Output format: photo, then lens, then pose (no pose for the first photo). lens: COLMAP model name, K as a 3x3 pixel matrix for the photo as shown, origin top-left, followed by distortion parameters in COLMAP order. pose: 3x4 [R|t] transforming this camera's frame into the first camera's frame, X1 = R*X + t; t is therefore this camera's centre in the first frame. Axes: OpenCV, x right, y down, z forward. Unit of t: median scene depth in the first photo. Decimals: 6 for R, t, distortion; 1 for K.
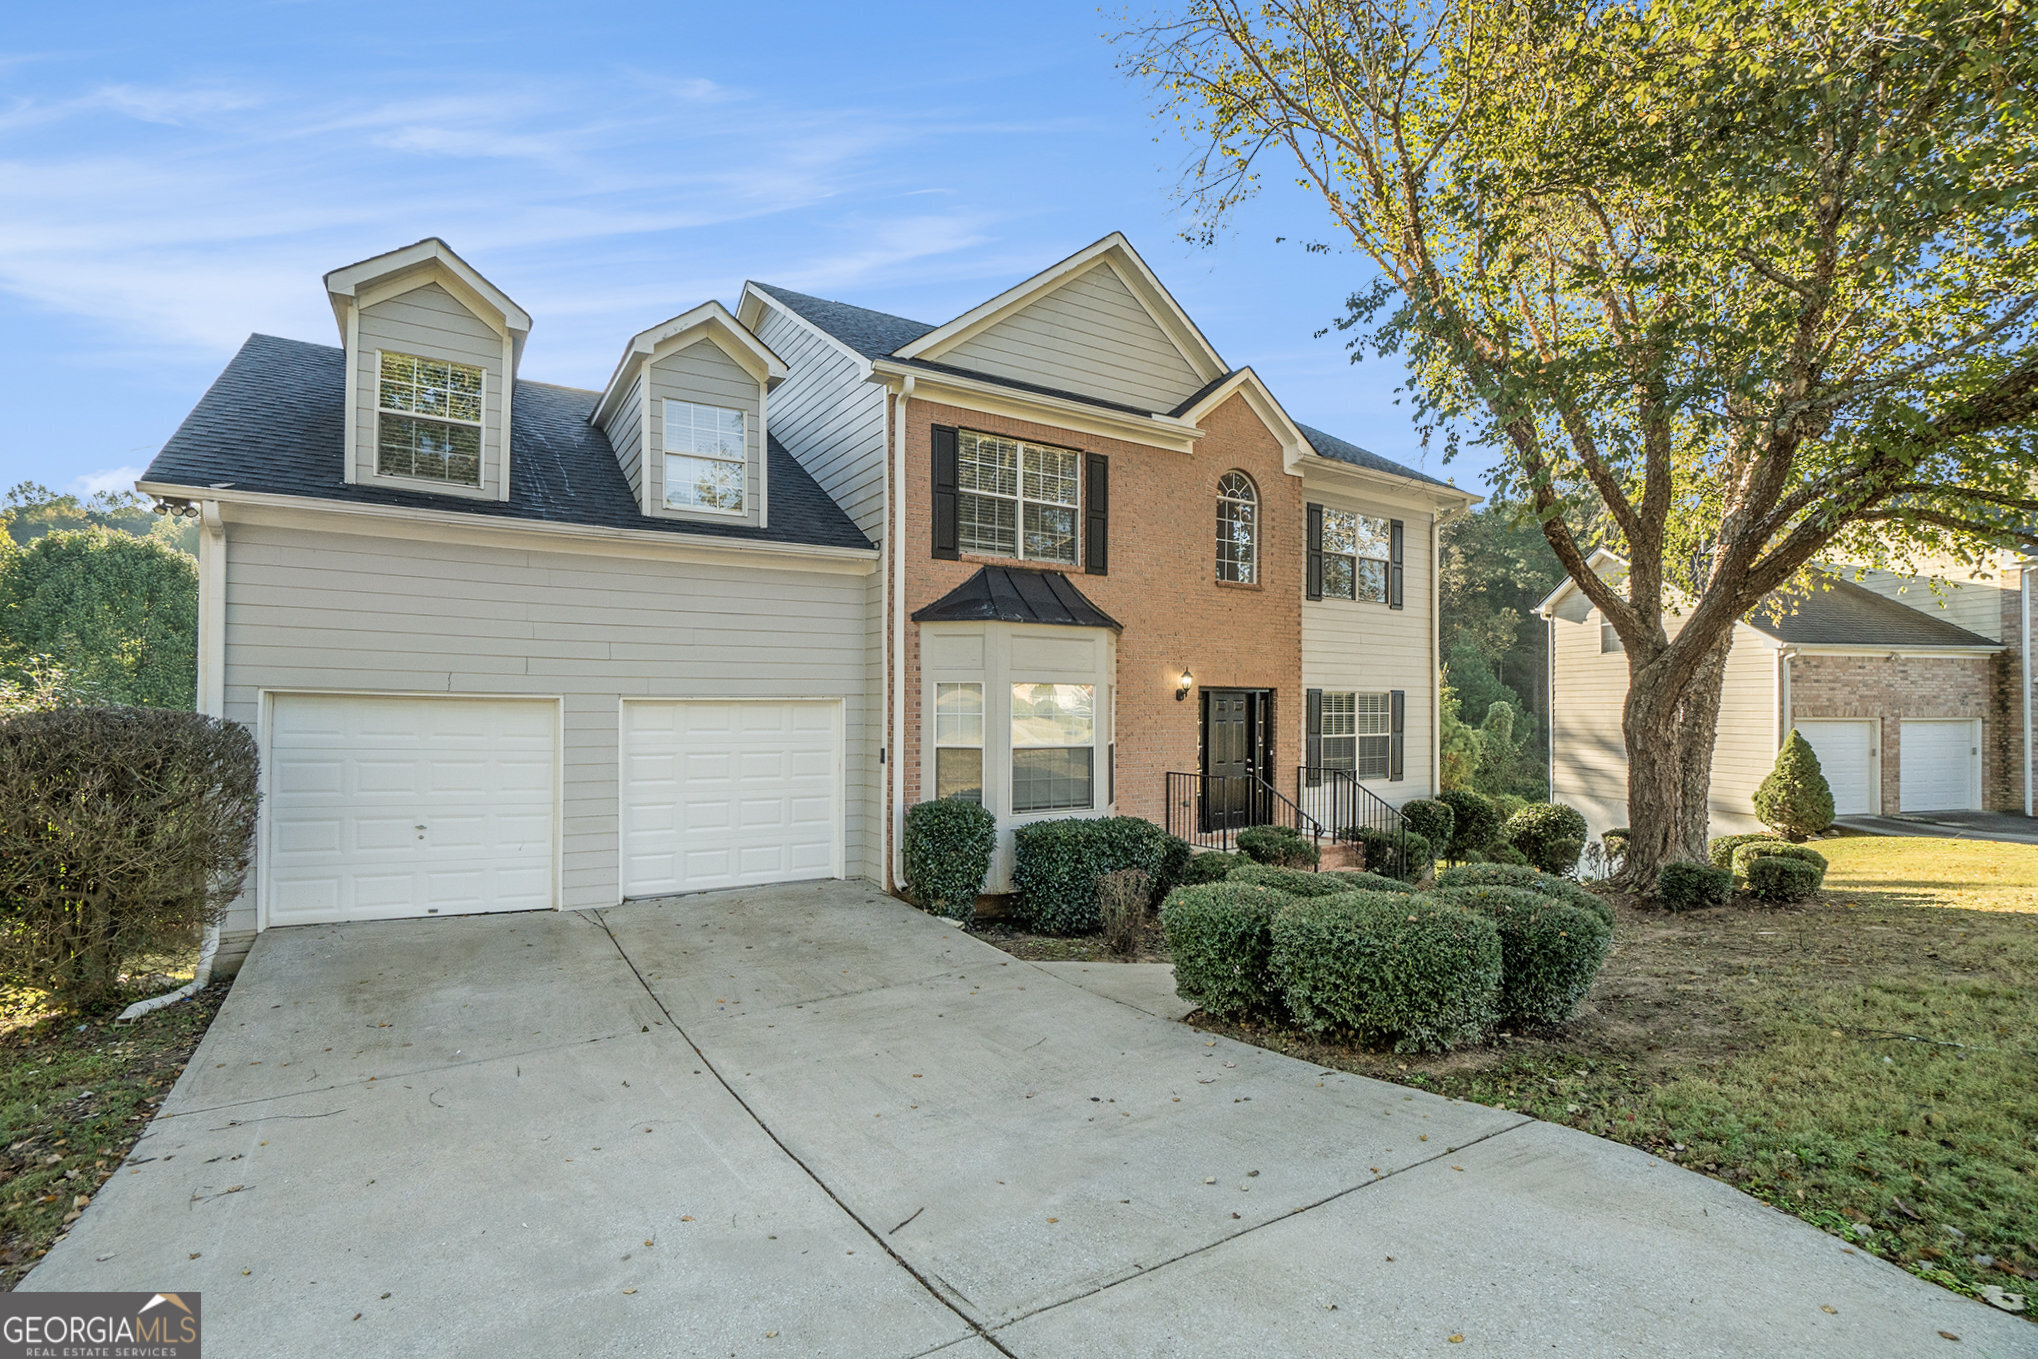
lens RADIAL K [[895.1, 0, 1076.3], [0, 895.1, 708.6], [0, 0, 1]] dist [-0.046072, 0.001308]
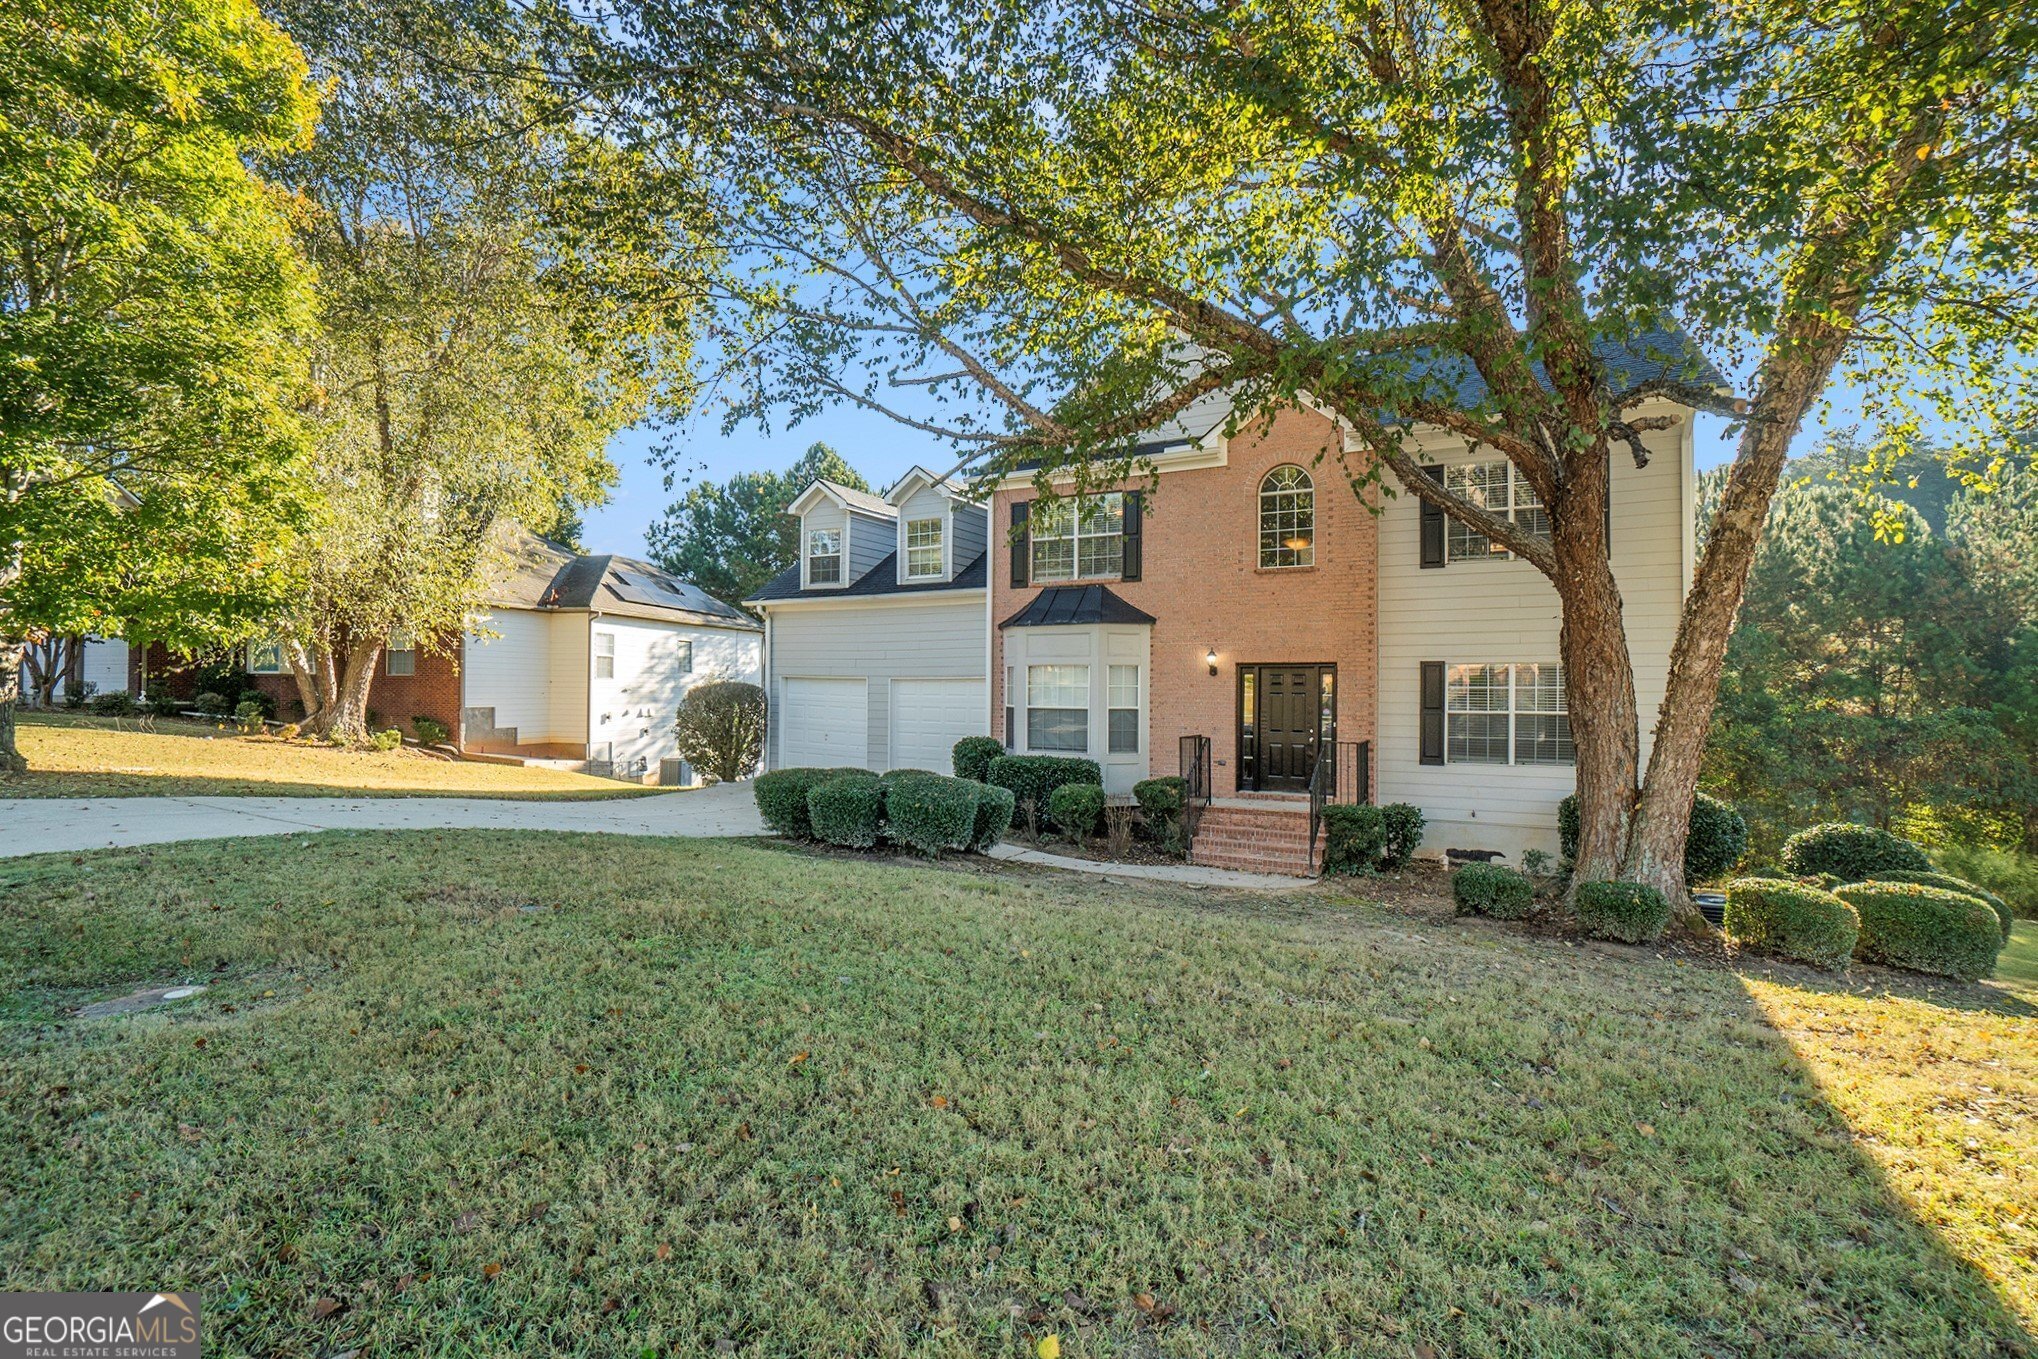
lens RADIAL K [[895.1, 0, 1008.7], [0, 895.1, 685.3], [0, 0, 1]] dist [-0.046072, 0.001308]
pose [[0.494175, -0.003787, -0.869354, 1.234700], [-0.001758, 0.999984, -0.005355, 0.013521], [0.869361, 0.004175, 0.494160, 0.207684]]
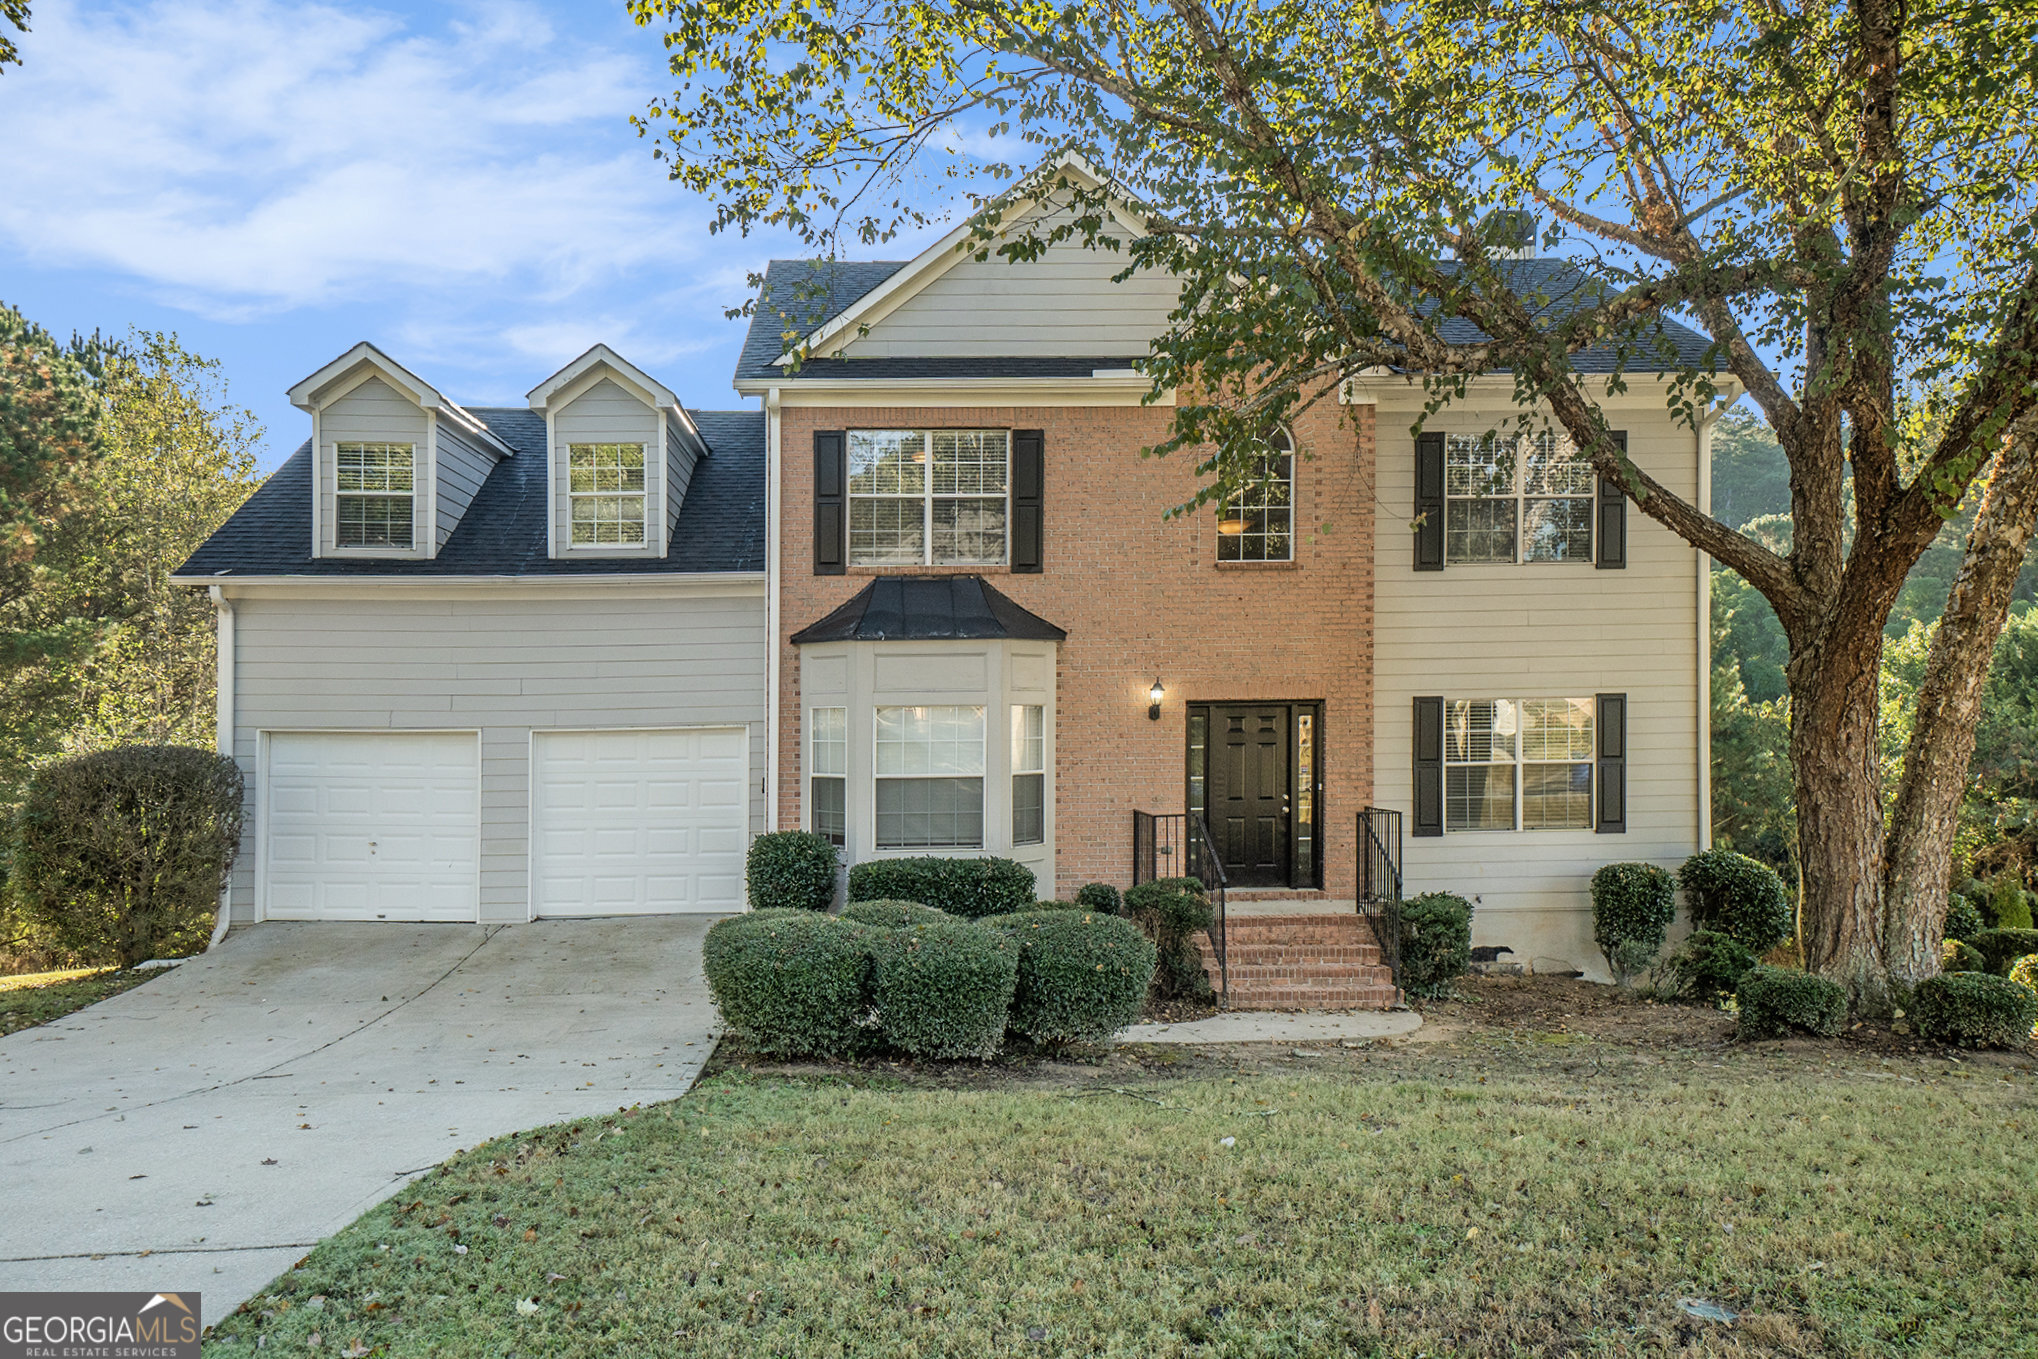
lens RADIAL K [[1360.0, 0, 1017.1], [0, 1360.0, 696.5], [0, 0, 1]] dist [0.011911, -0.001369]
pose [[0.868476, -0.024023, -0.495149, 0.733072], [0.016789, 0.999677, -0.019054, -0.010350], [0.495447, 0.008235, 0.868599, -0.134081]]
